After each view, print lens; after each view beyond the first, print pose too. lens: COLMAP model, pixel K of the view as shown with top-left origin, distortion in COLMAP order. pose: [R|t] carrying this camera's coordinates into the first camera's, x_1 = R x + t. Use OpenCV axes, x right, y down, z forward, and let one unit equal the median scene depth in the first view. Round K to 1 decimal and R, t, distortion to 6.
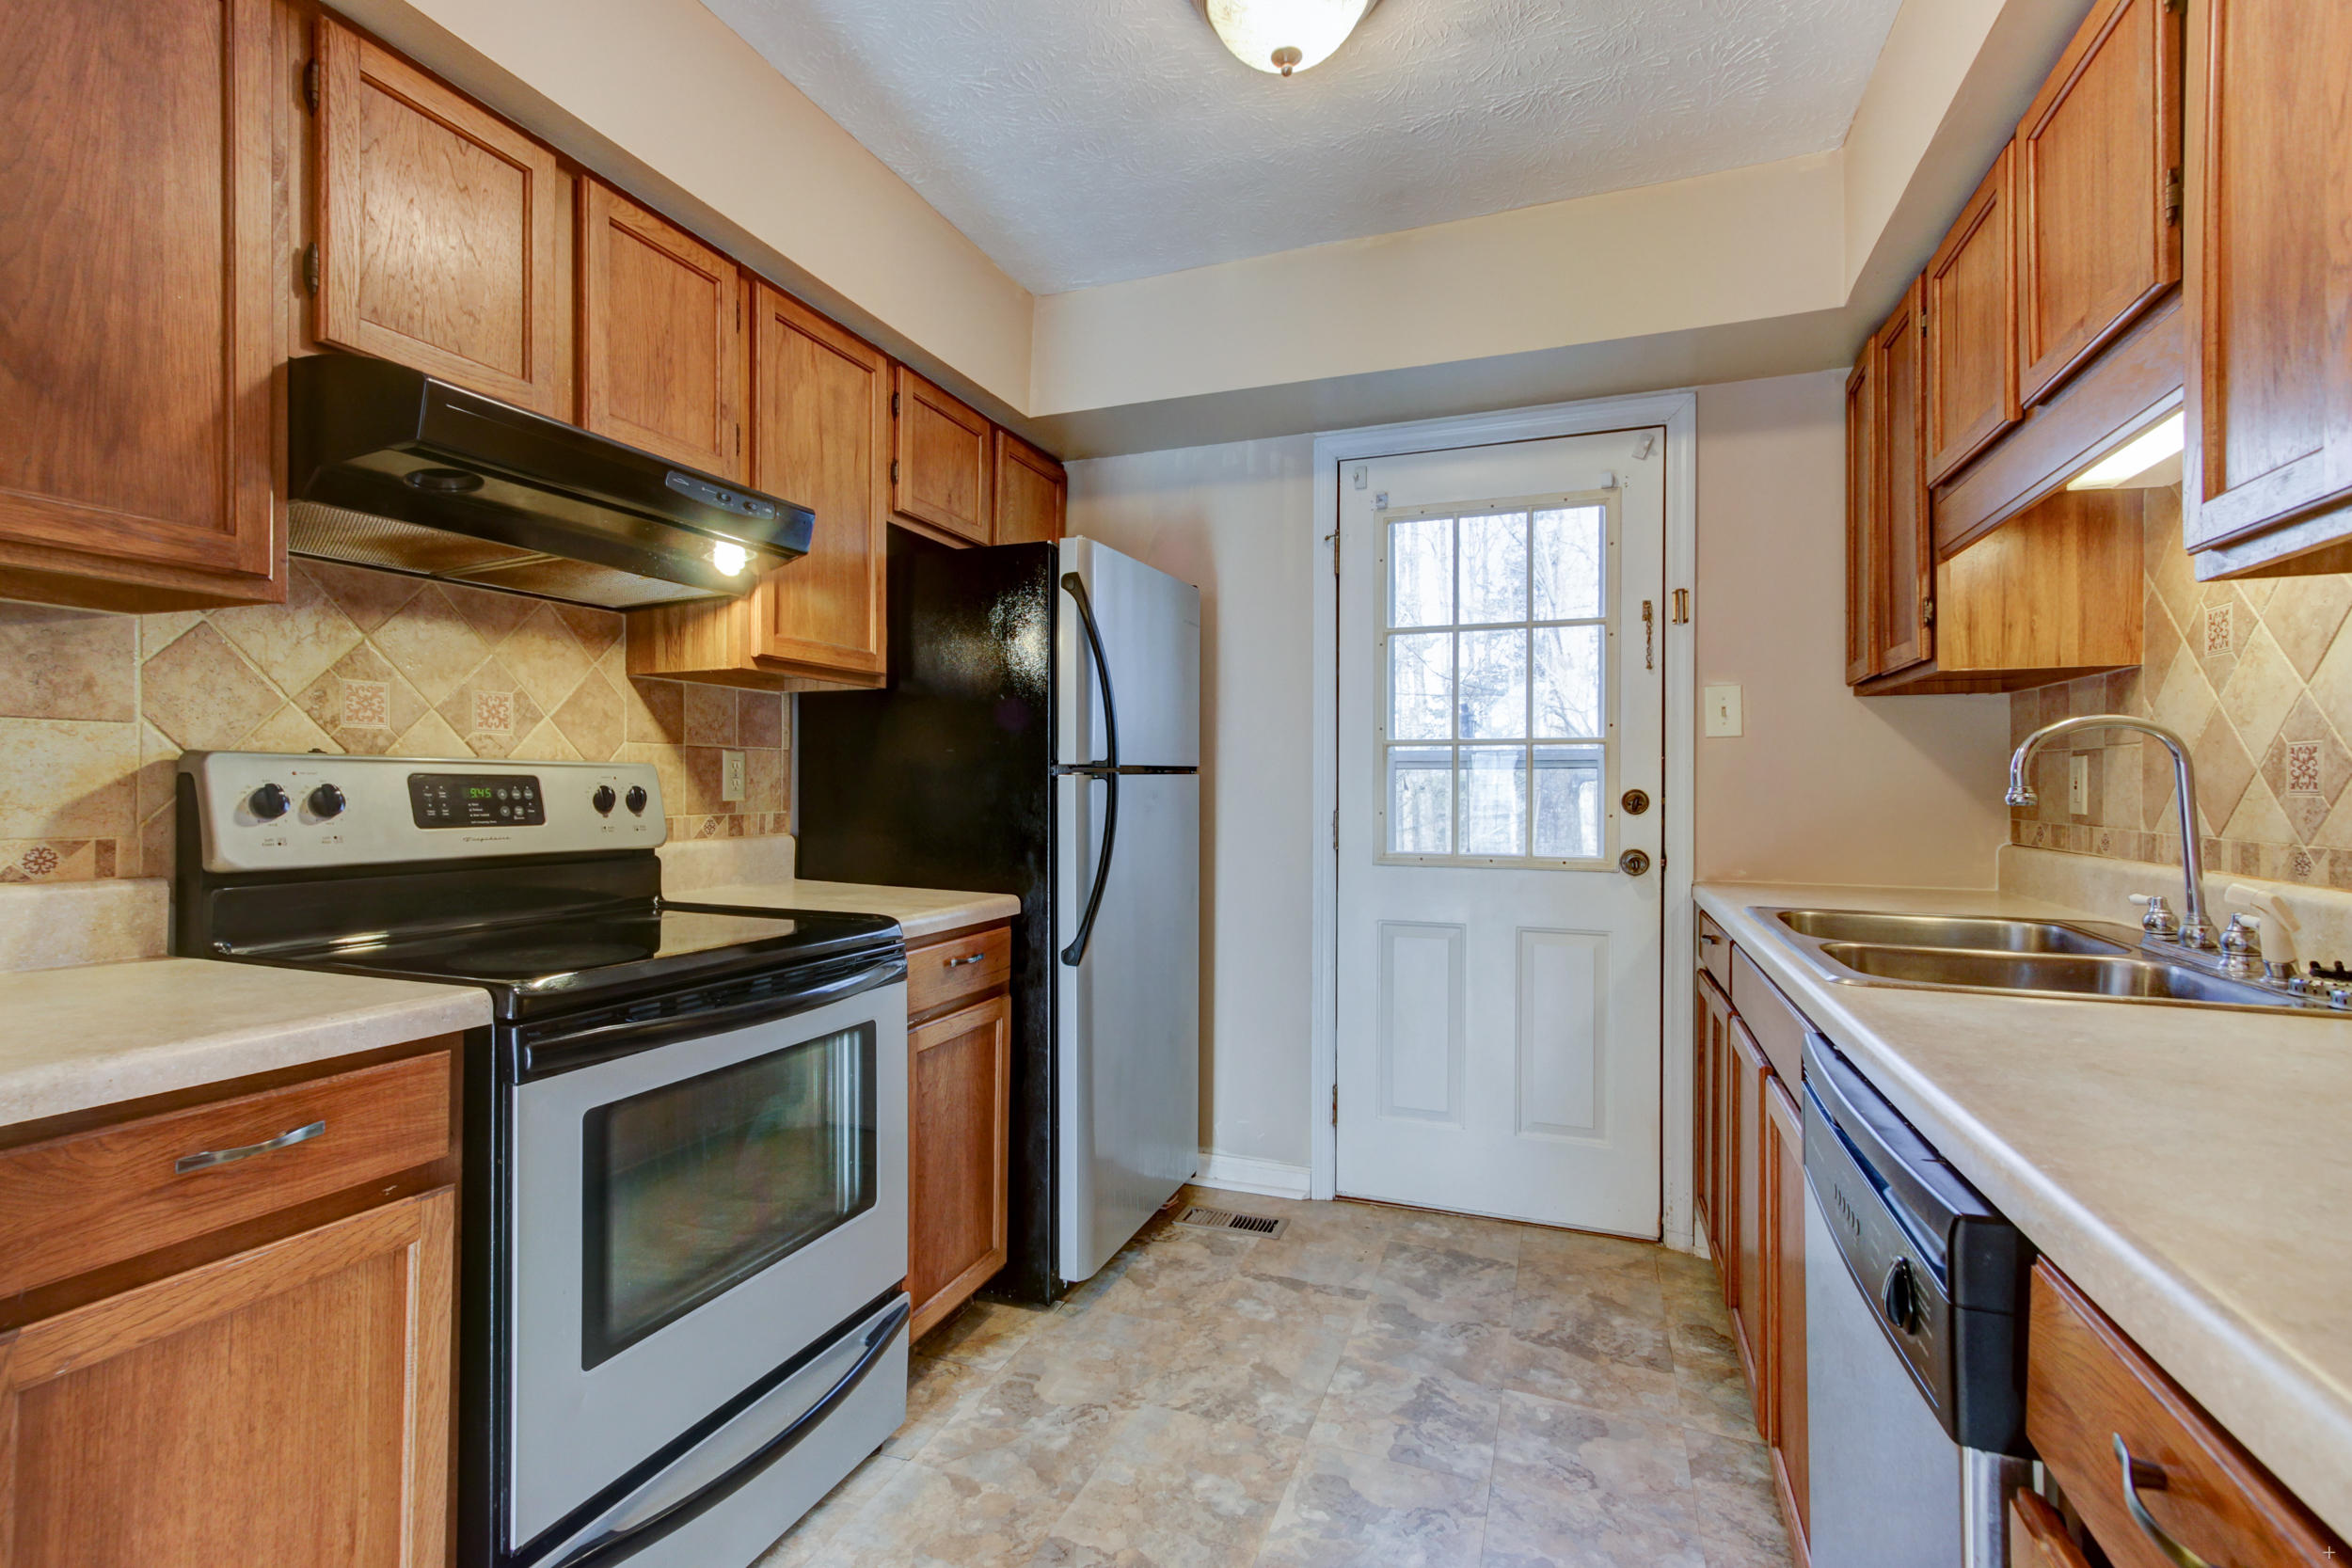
lens RADIAL K [[1099.4, 0, 1137.2], [0, 1099.4, 787.5], [0, 0, 1]] dist [0.001050, 0.000910]
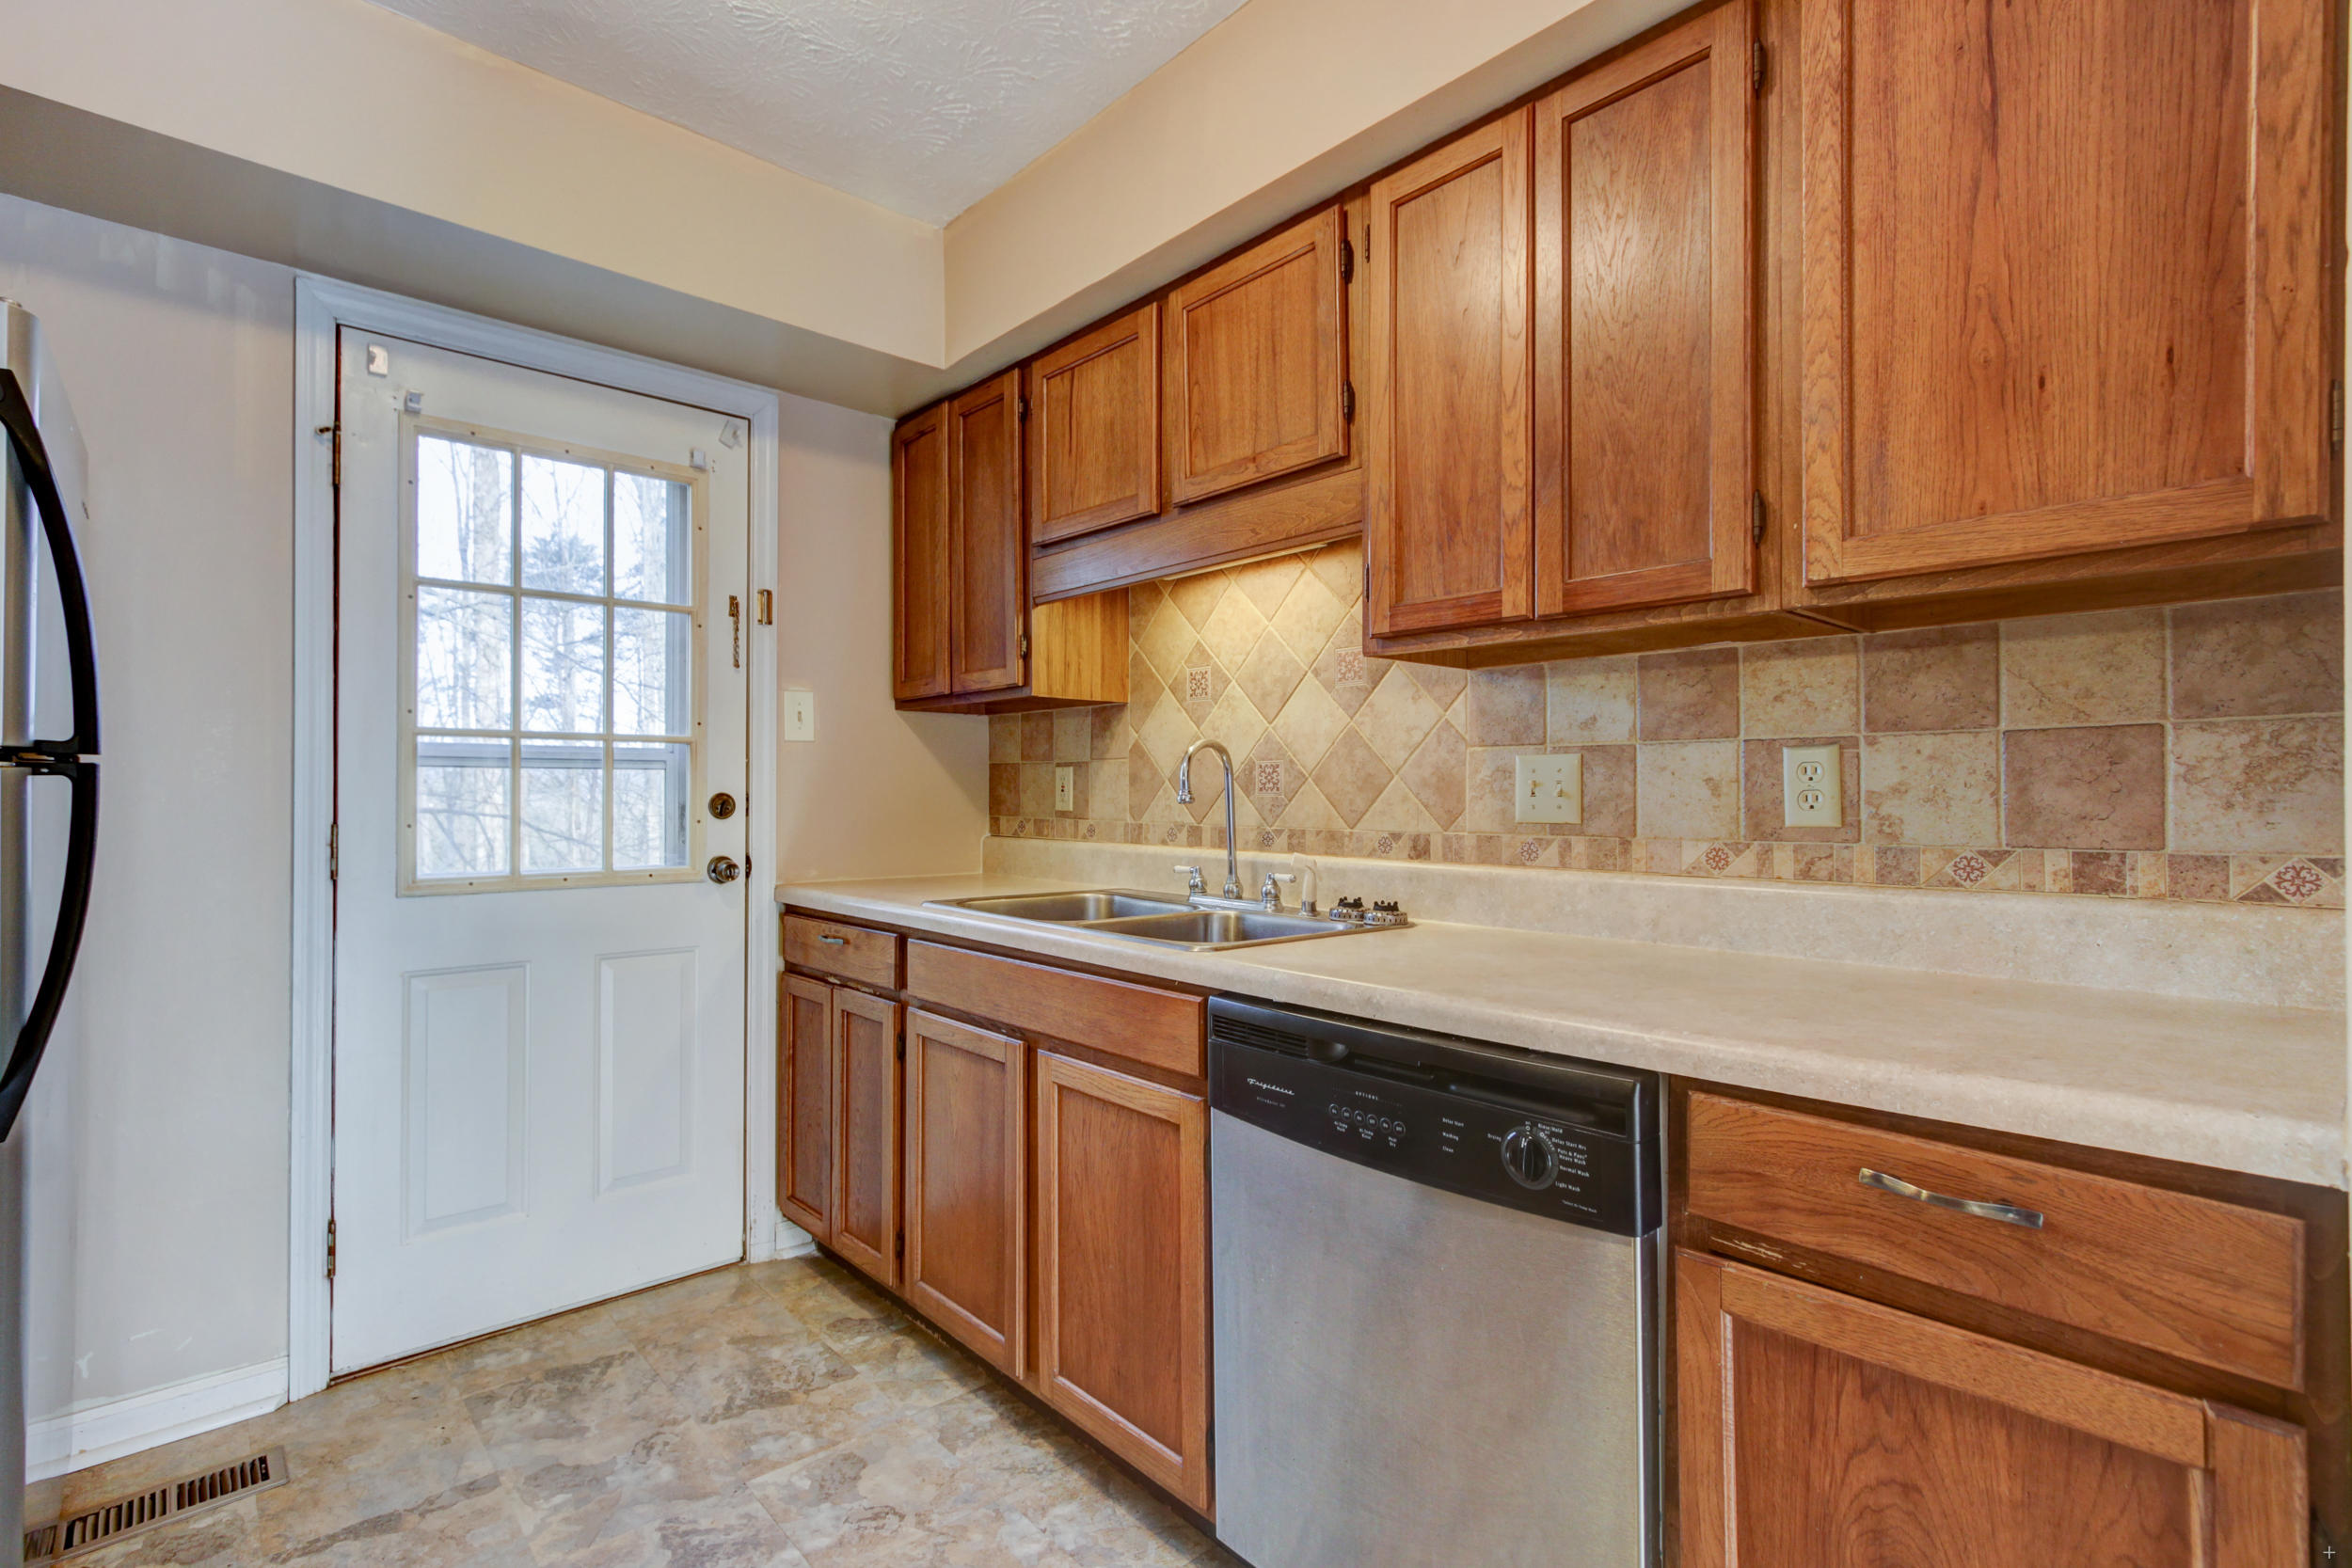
lens RADIAL K [[1099.4, 0, 1137.2], [0, 1099.4, 787.5], [0, 0, 1]] dist [0.001050, 0.000910]
pose [[0.445530, 0.002111, 0.895265, -0.263922], [0.001354, 0.999994, -0.003031, 0.000489], [-0.895266, 0.002563, 0.445525, 0.286292]]
